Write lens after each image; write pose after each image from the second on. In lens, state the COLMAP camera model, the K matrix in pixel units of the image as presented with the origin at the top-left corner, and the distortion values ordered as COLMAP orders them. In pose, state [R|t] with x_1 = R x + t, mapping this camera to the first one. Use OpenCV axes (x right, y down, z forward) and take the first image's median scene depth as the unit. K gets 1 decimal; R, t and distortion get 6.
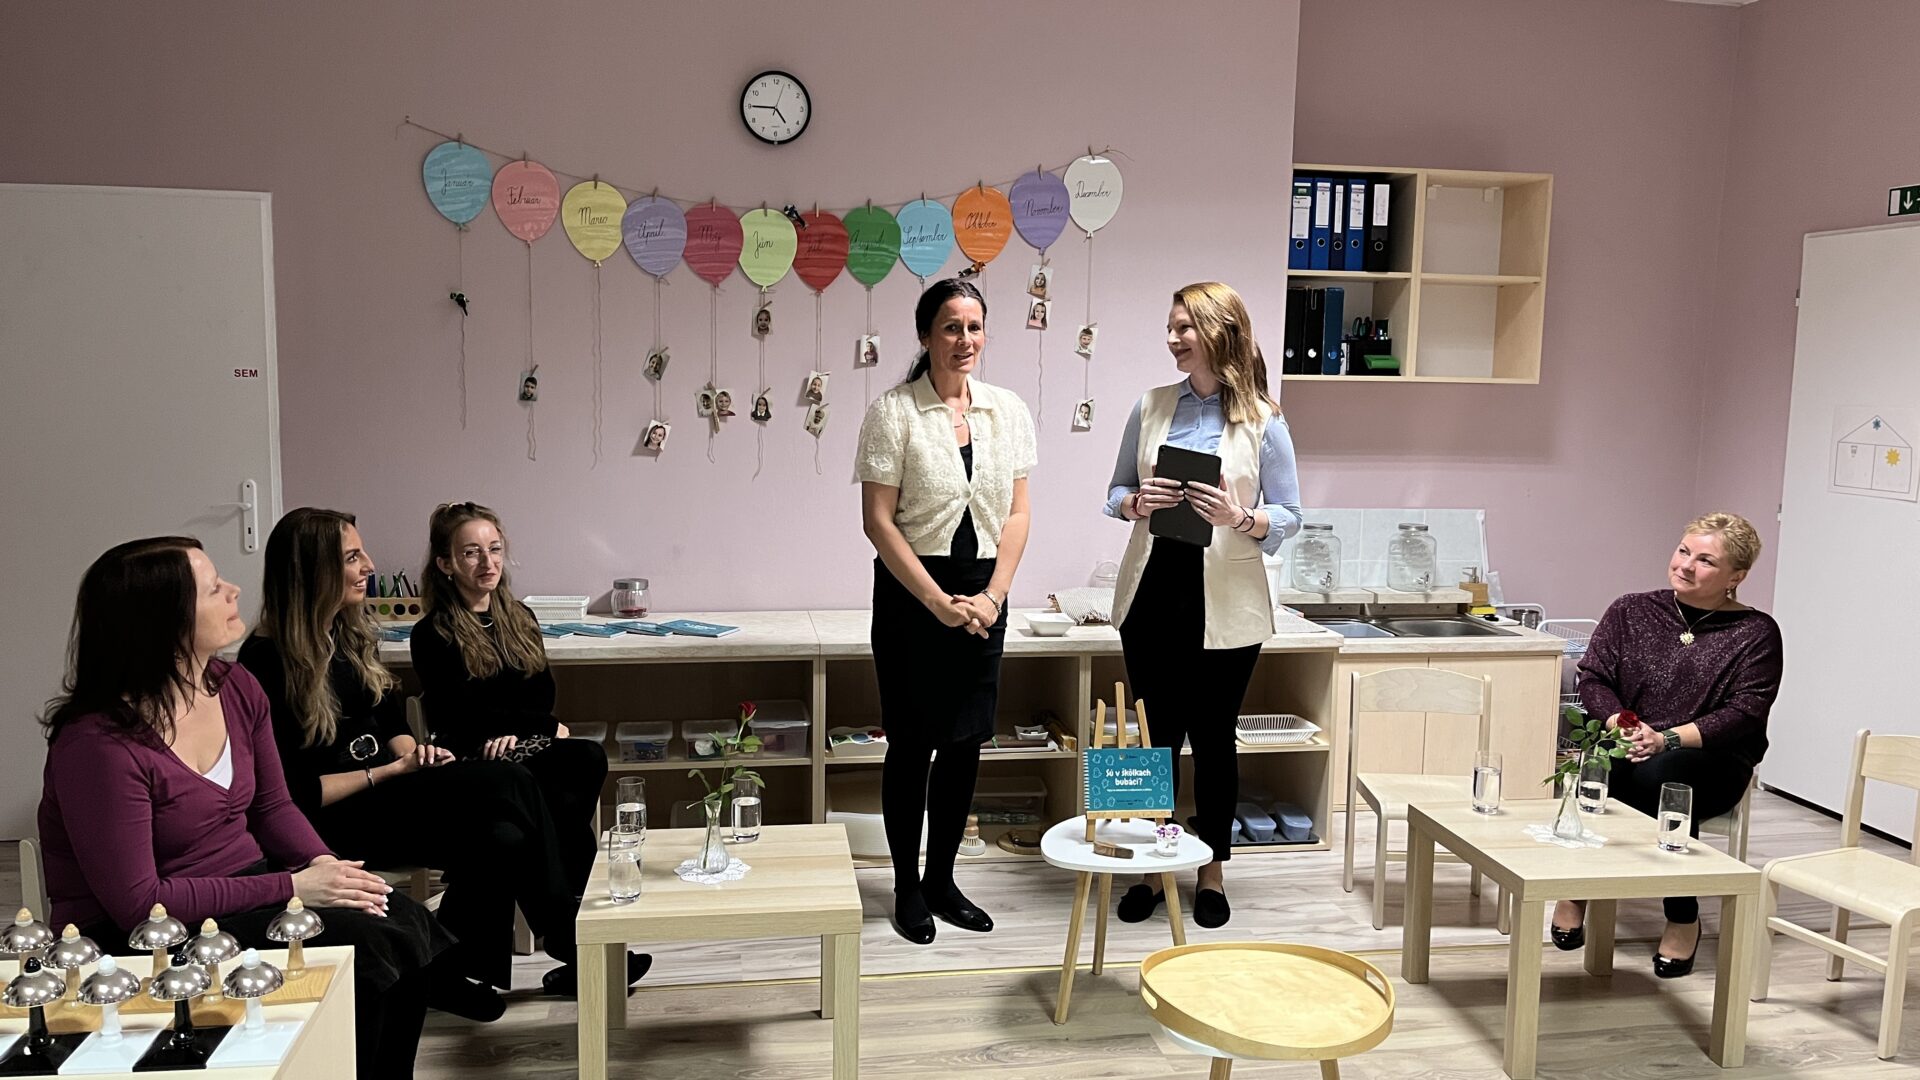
lens RADIAL K [[1552.9, 0, 962.0], [0, 1552.9, 562.3], [0, 0, 1]] dist [0.073871, -0.116518]
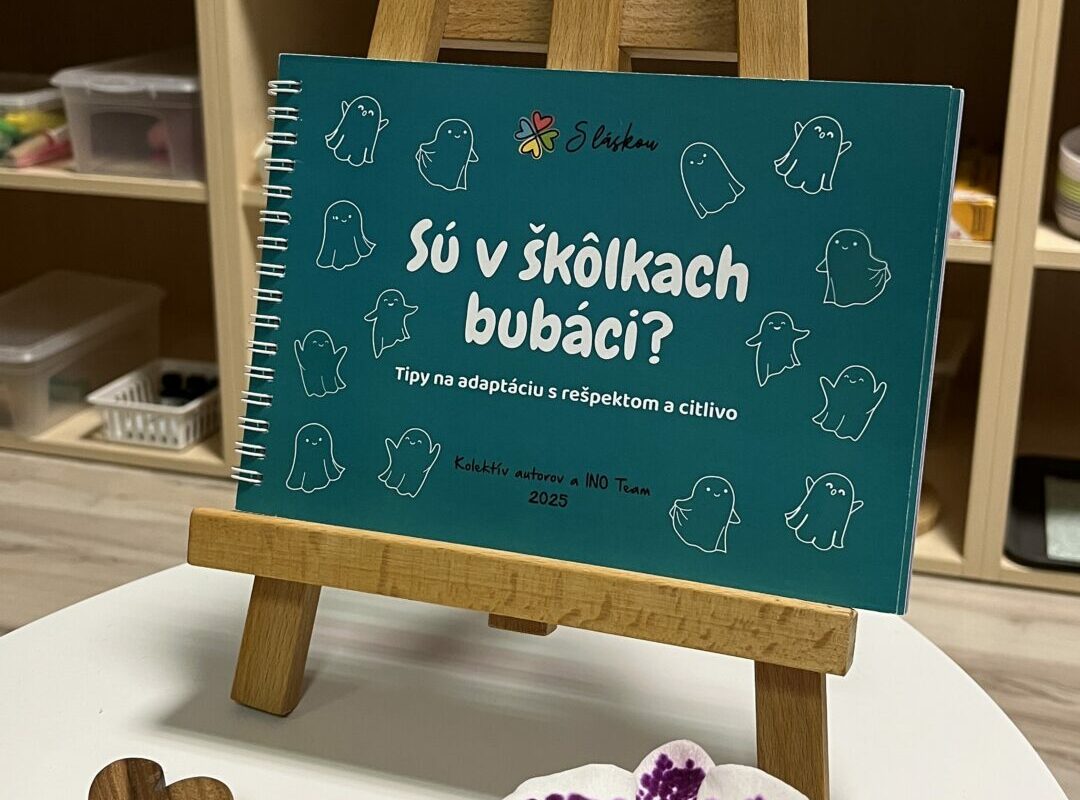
lens RADIAL K [[1405.4, 0, 540.0], [0, 1405.4, 400.0], [0, 0, 1]] dist [0.001701, -0.002601]
pose [[0.884484, 0.140346, -0.444961, 0.119316], [-0.044394, 0.974674, 0.219178, 0.092022], [0.464453, -0.174106, 0.868315, 0.680691]]
